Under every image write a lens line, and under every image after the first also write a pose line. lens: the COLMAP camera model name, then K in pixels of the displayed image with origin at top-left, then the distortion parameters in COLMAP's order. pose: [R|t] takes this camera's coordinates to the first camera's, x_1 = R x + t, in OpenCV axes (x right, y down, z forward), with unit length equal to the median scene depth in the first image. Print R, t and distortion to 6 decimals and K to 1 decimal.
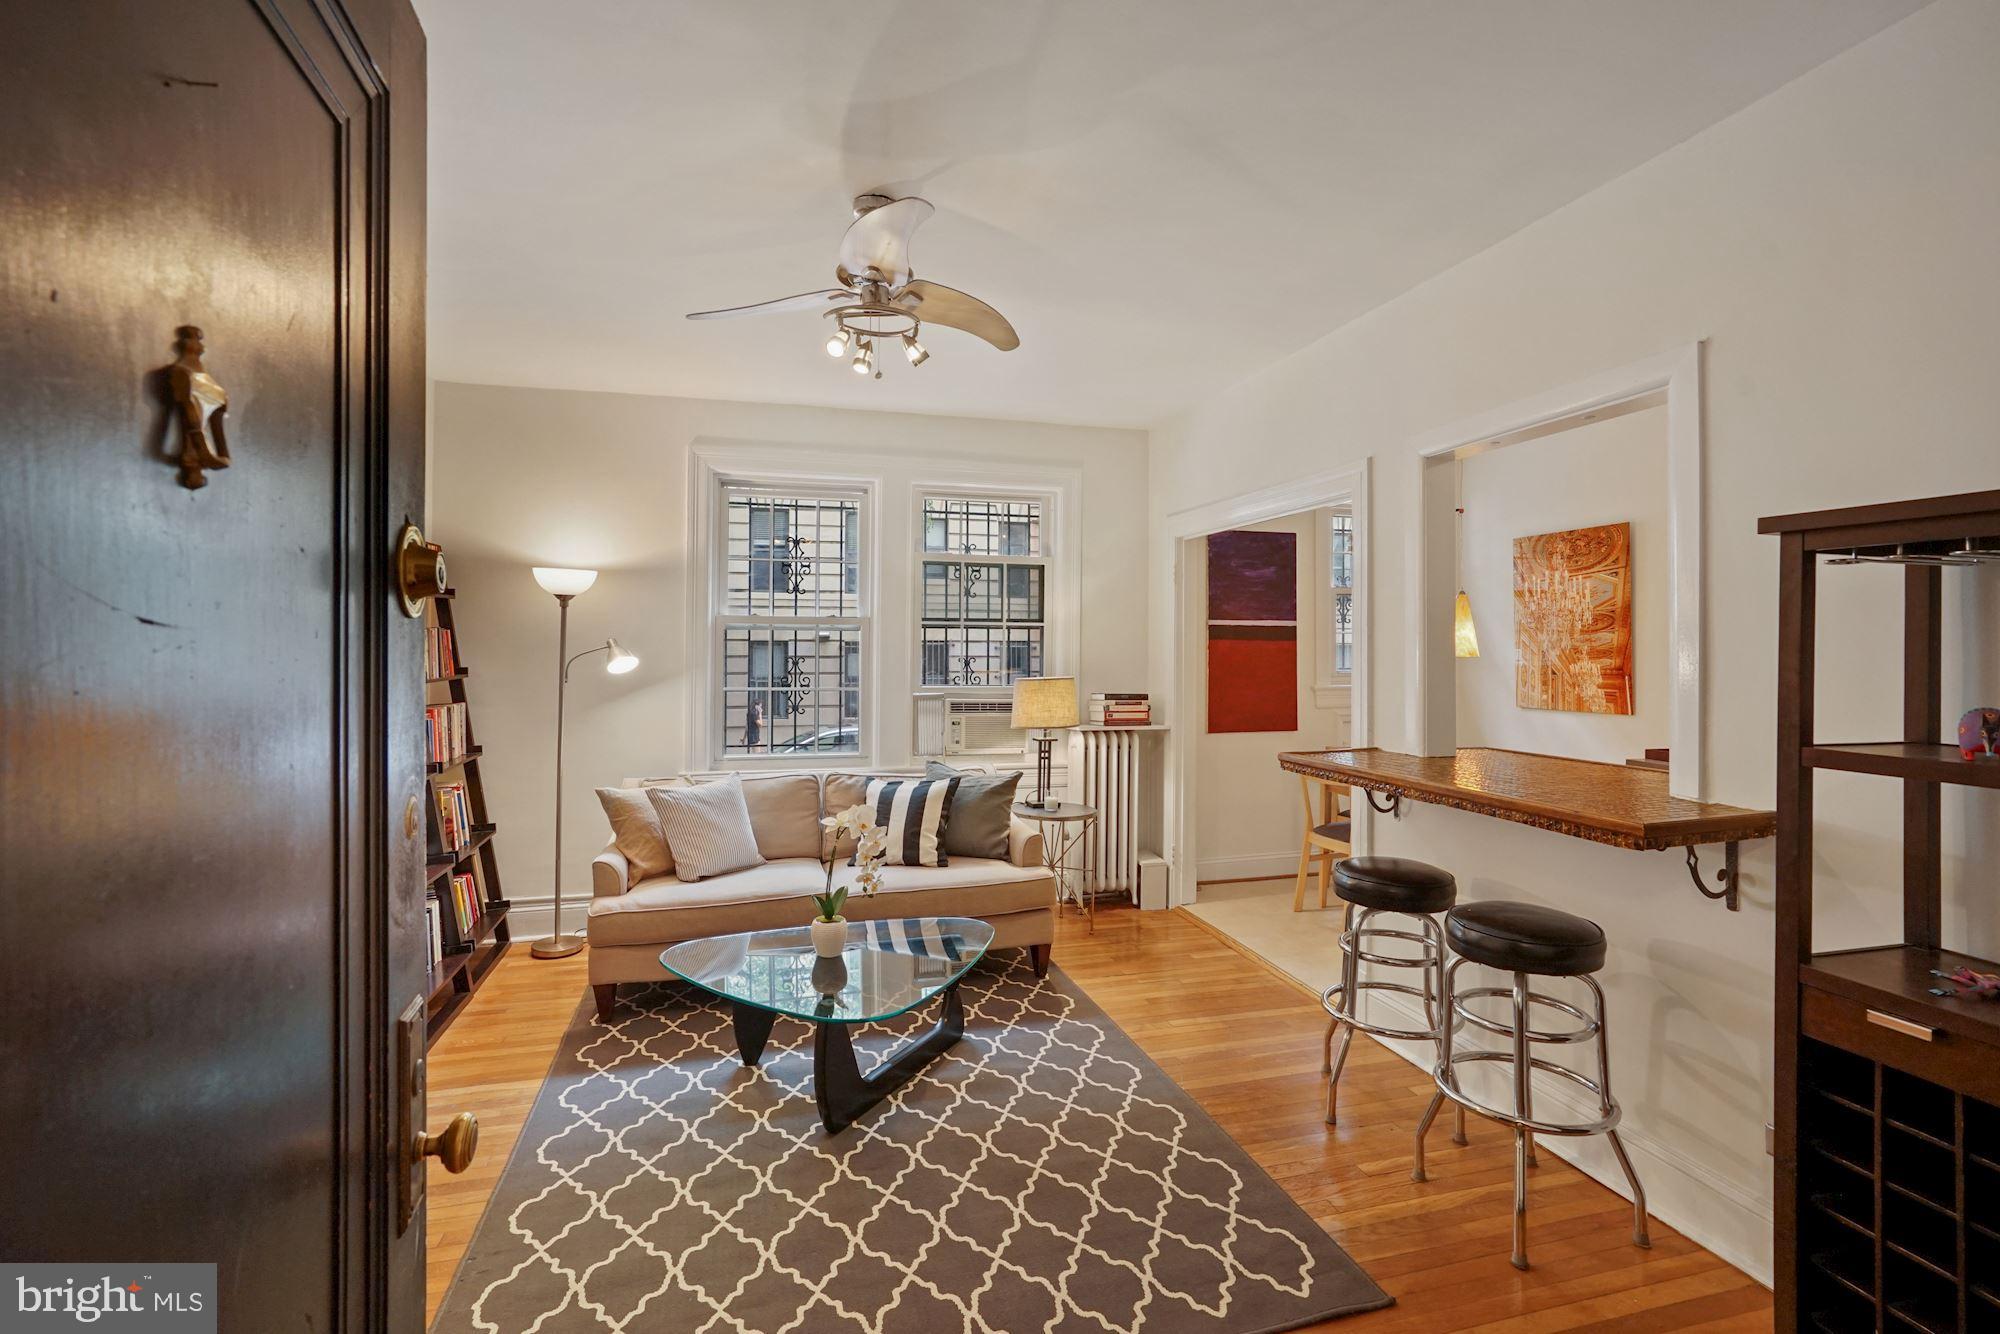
lens RADIAL K [[914.0, 0, 1002.3], [0, 914.0, 648.3], [0, 0, 1]] dist [-0.044852, 0.021450]
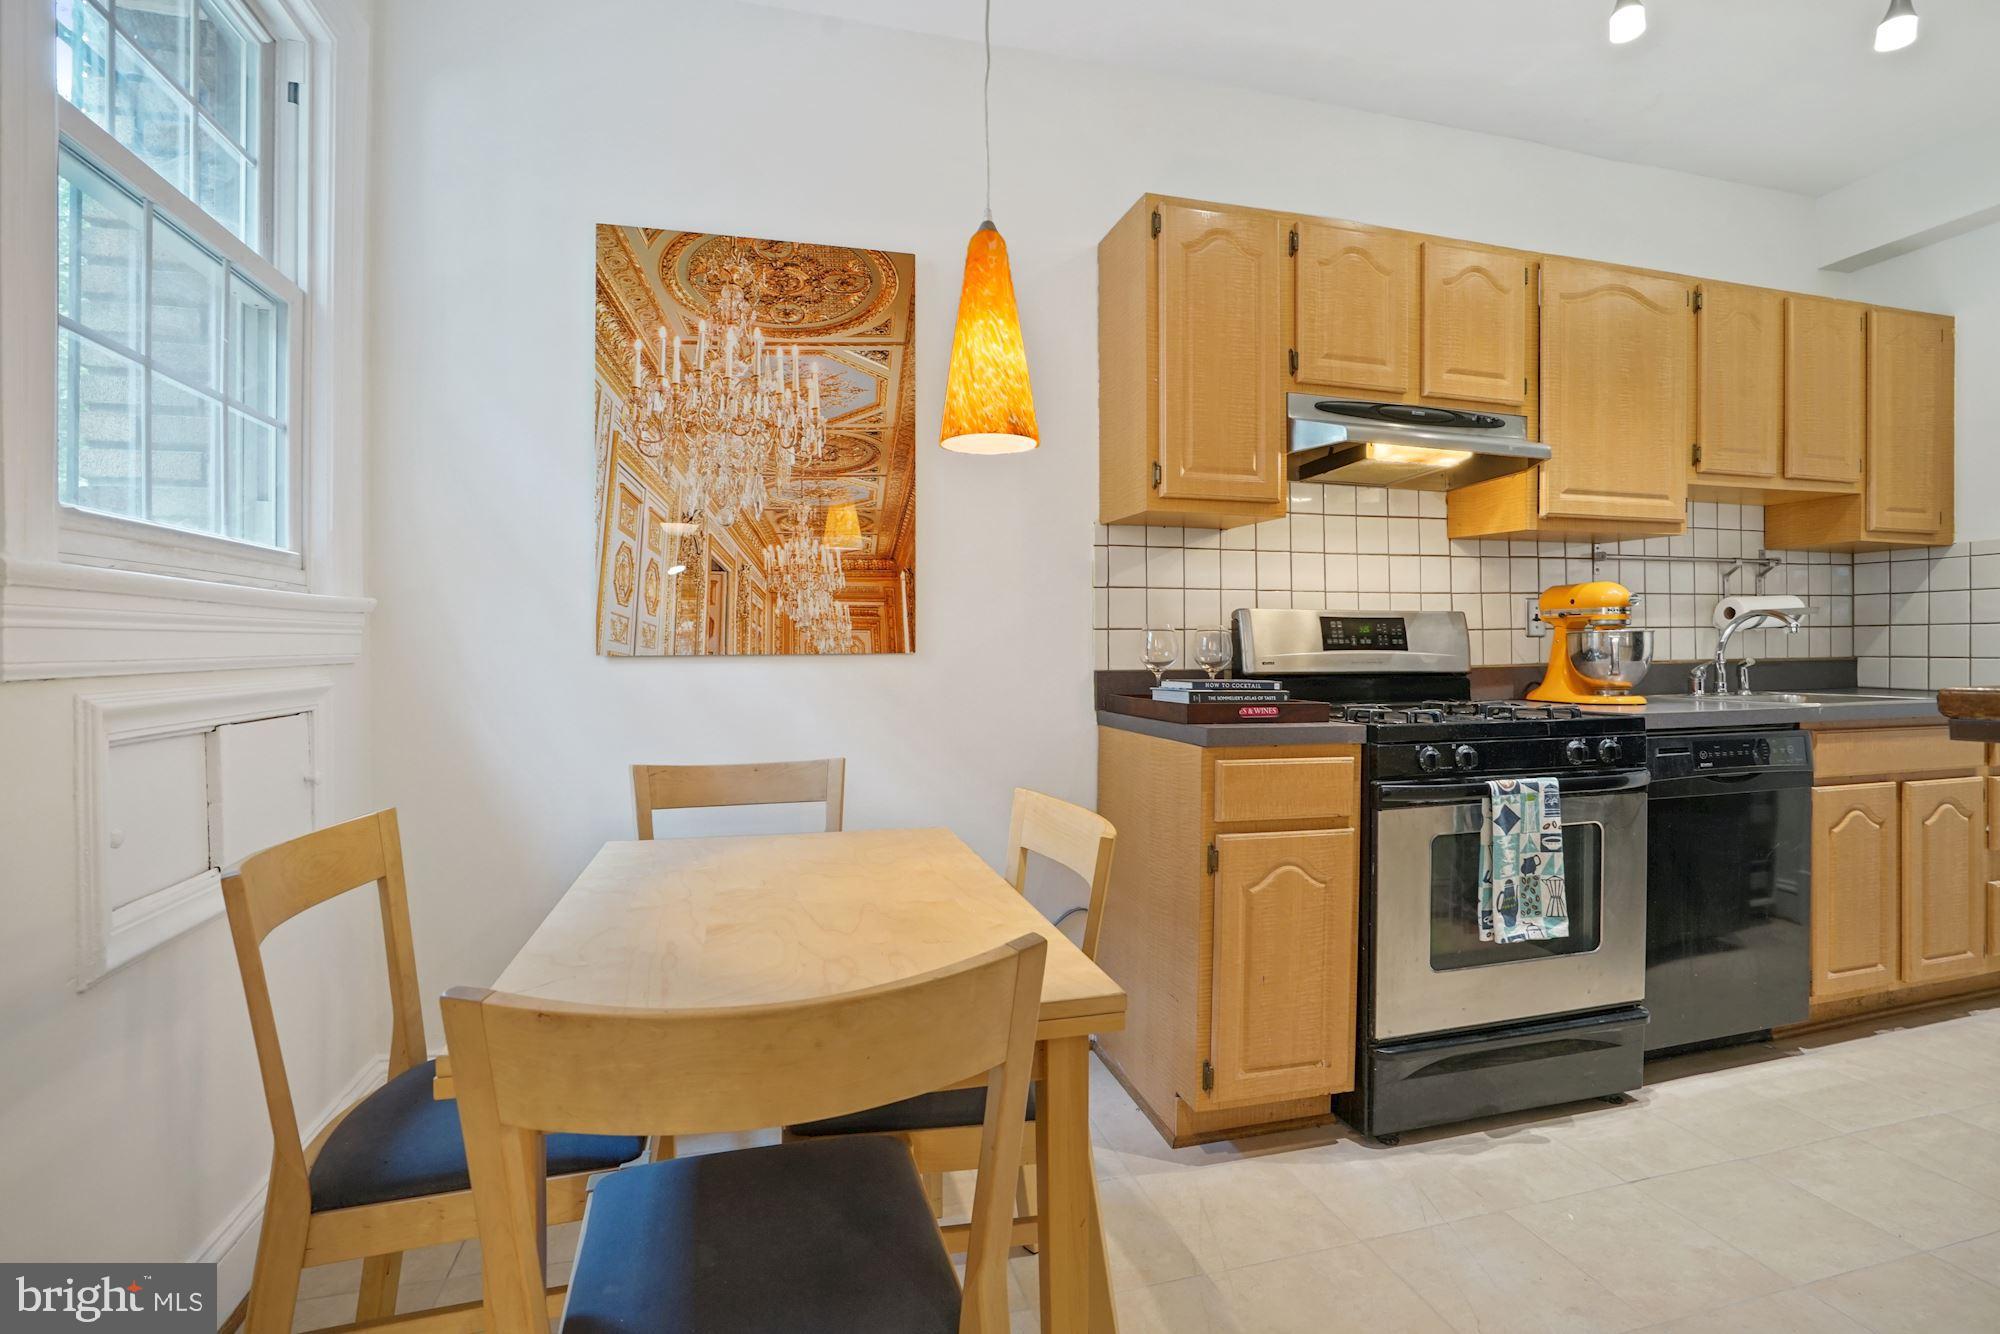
lens RADIAL K [[910.5, 0, 996.6], [0, 910.5, 664.6], [0, 0, 1]] dist [-0.092469, 0.038391]
pose [[0.002626, -0.017857, 0.999837, 0.254212], [0.005816, 0.999824, 0.017842, 0.086704], [-0.999980, 0.005768, 0.002729, 1.146122]]
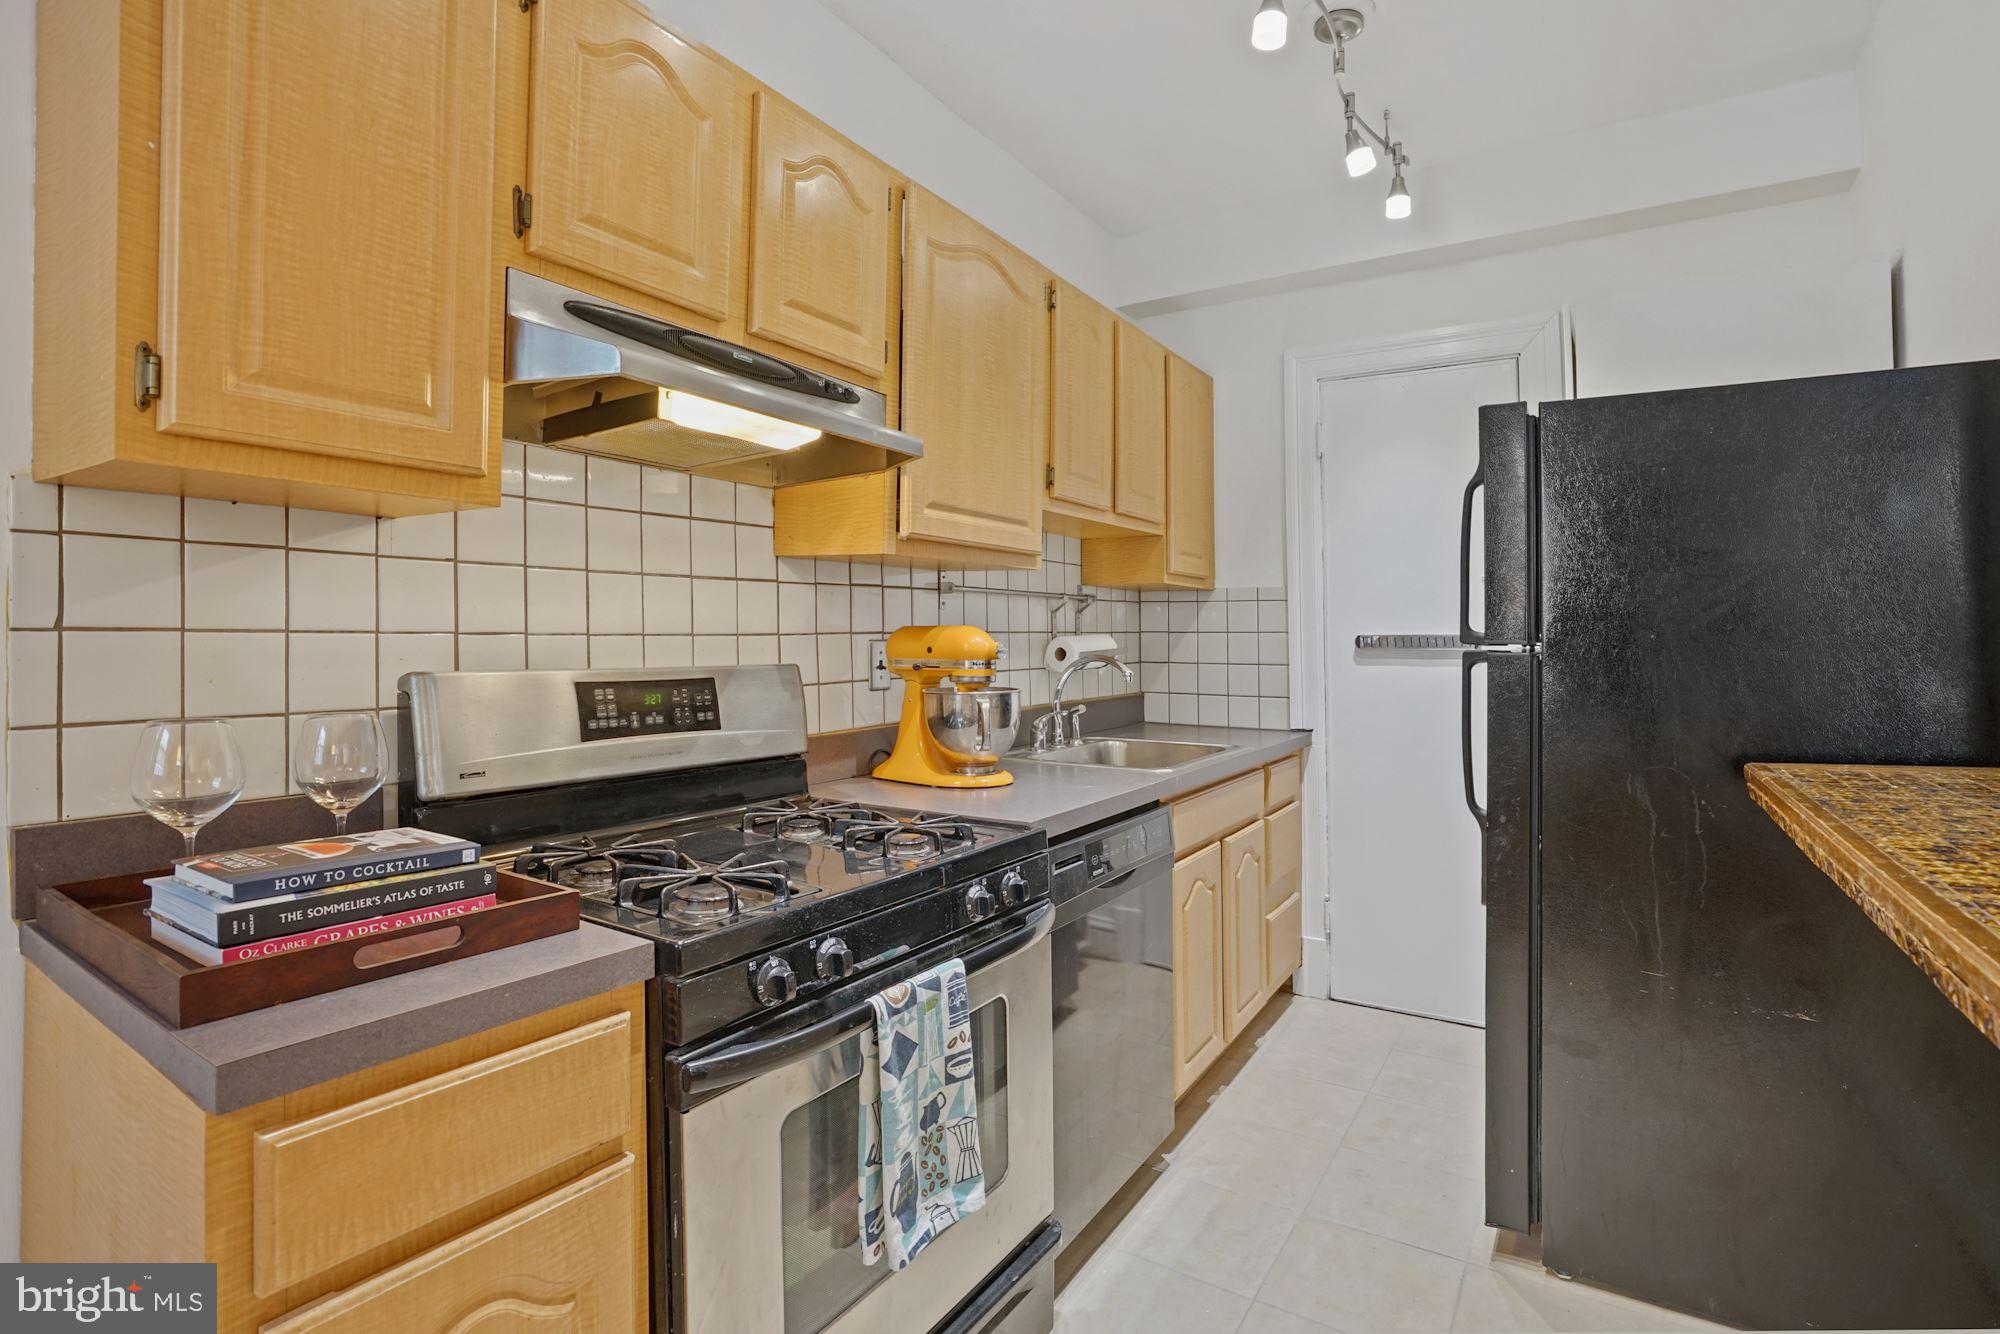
lens RADIAL K [[914.0, 0, 1002.3], [0, 914.0, 648.3], [0, 0, 1]] dist [-0.044852, 0.021450]
pose [[-0.679928, -0.010973, 0.733197, 0.502215], [-0.001202, 0.999903, 0.013850, 0.045843], [-0.733278, 0.008535, -0.679875, 1.042252]]
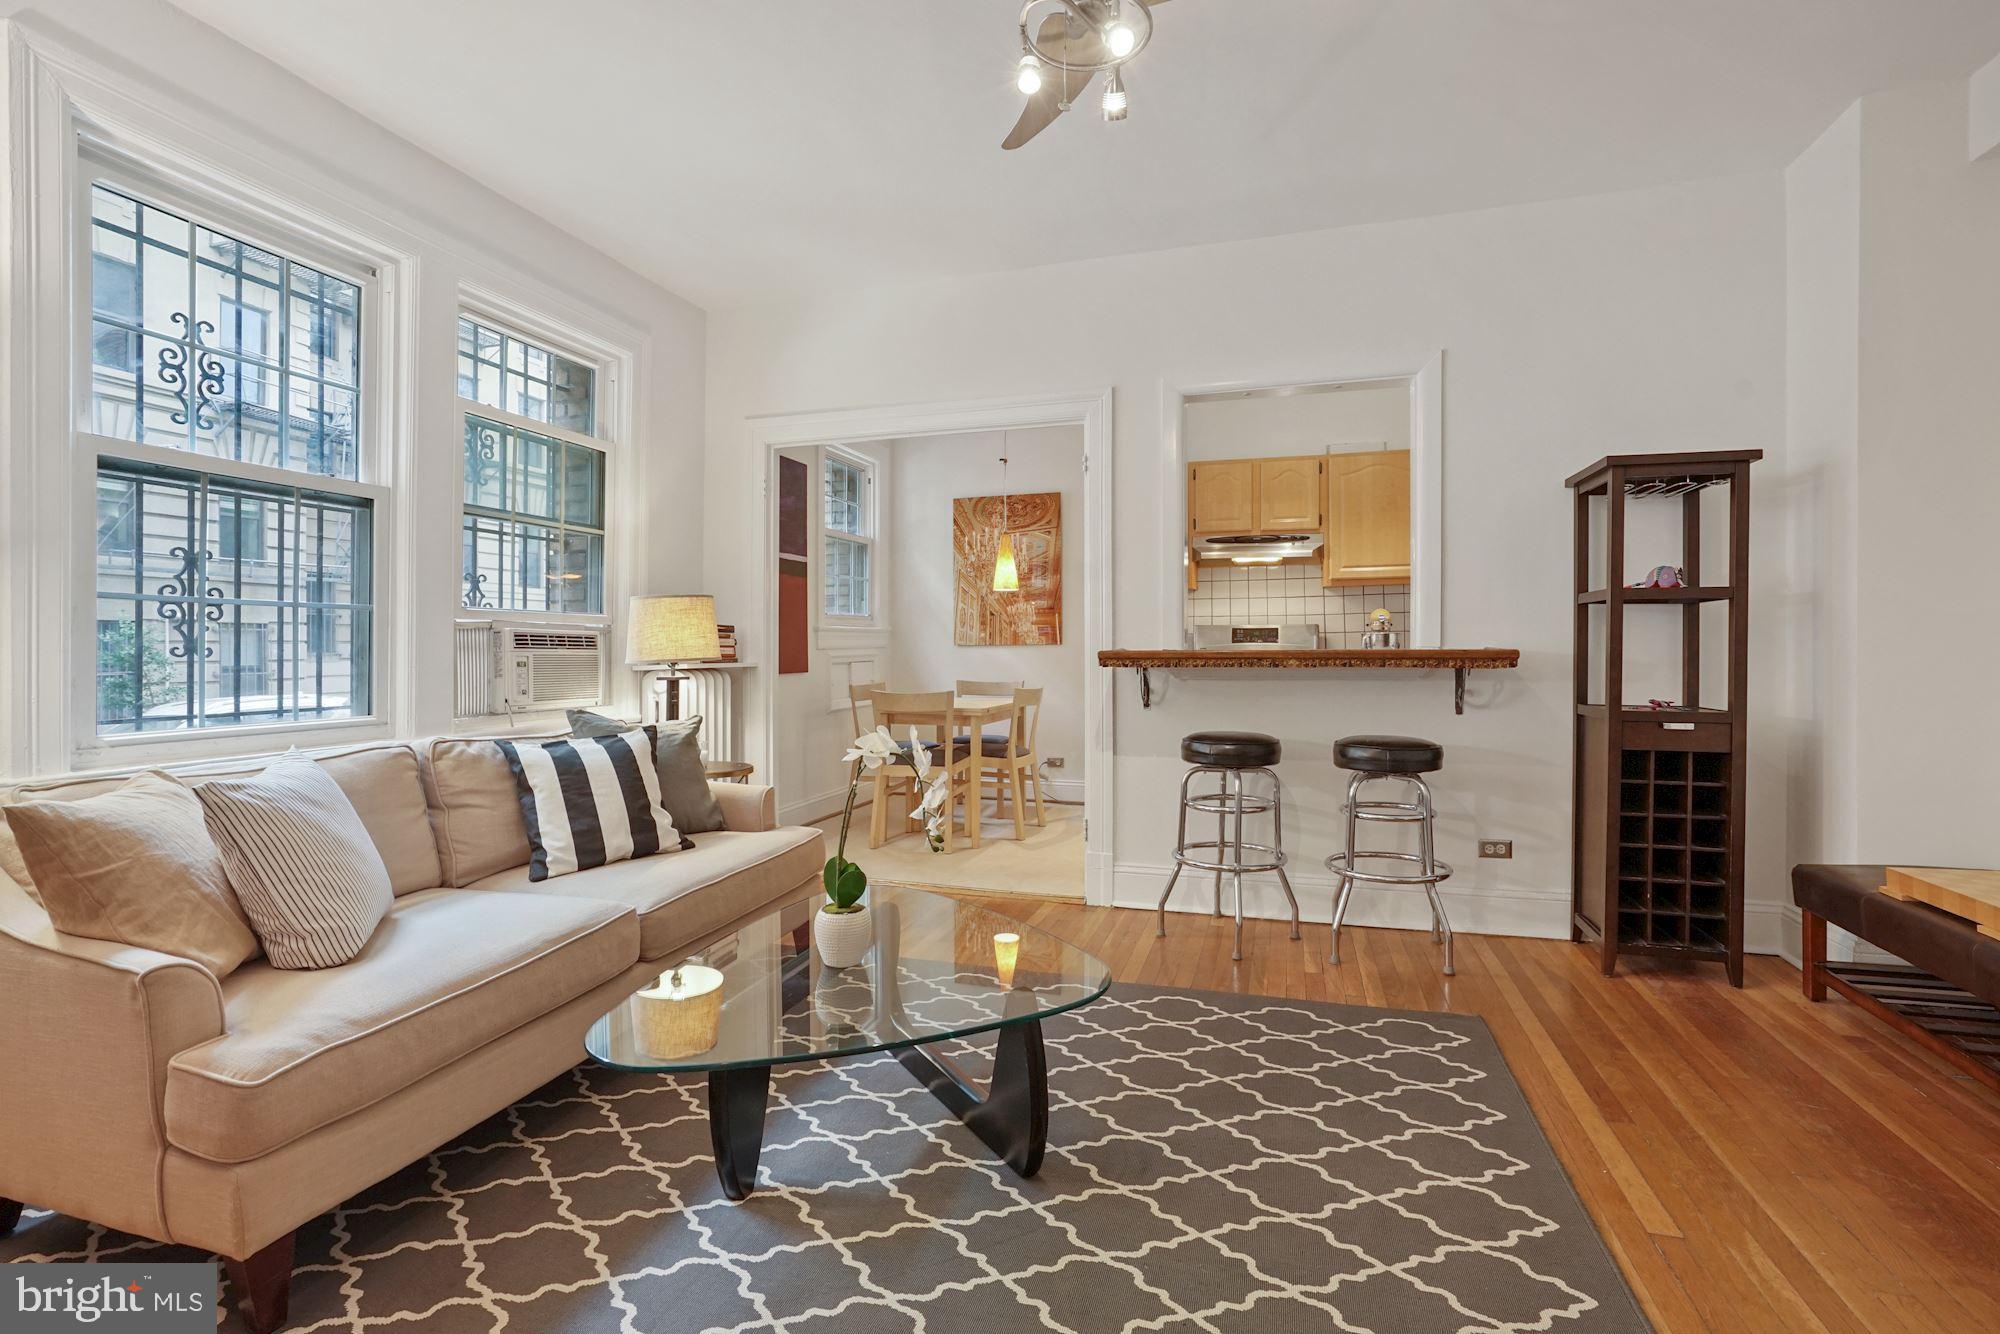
lens RADIAL K [[911.1, 0, 1000.0], [0, 911.1, 667.0], [0, 0, 1]] dist [-0.053731, 0.021263]
pose [[0.547433, -0.025397, 0.836464, -0.517591], [0.006556, 0.999639, 0.026061, 0.087081], [-0.836824, -0.008783, 0.547402, 0.437021]]
